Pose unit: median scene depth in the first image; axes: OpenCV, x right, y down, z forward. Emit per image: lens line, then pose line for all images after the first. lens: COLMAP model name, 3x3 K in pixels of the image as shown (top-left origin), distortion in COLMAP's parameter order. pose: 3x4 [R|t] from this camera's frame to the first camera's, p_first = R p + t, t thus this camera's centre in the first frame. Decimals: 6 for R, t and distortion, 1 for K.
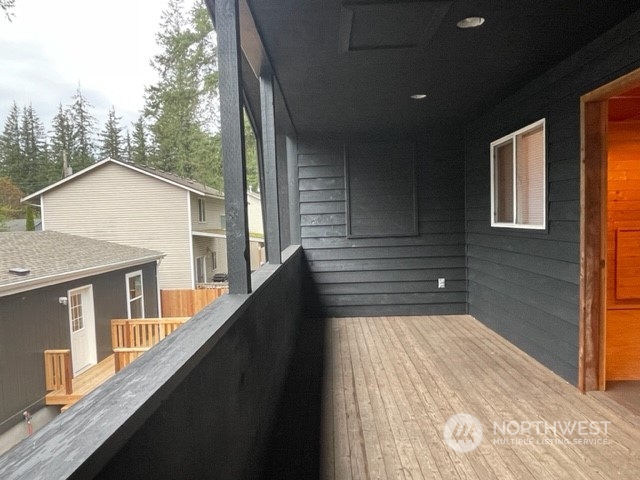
lens RADIAL K [[436.3, 0, 315.8], [0, 436.3, 240.8], [0, 0, 1]] dist [0.004493, -0.015296]
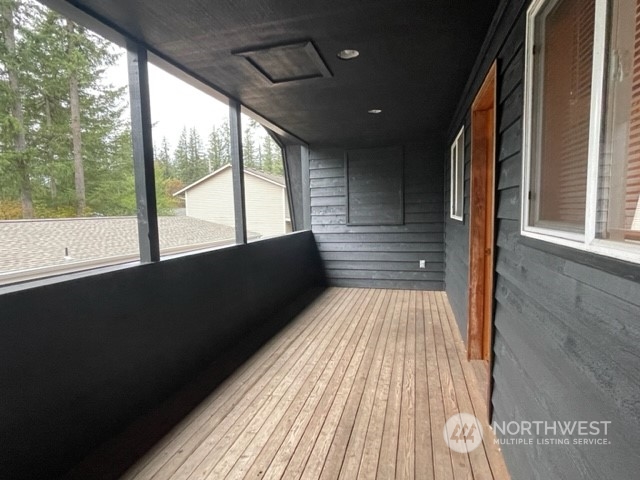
lens RADIAL K [[347.3, 0, 320.0], [0, 347.3, 240.0], [0, 0, 1]] dist [-0.003925, -0.000934]
pose [[0.969416, 0.029227, -0.243678, 0.245295], [-0.019497, 0.998917, 0.042247, -0.004928], [0.244649, -0.036204, 0.968936, 0.000814]]
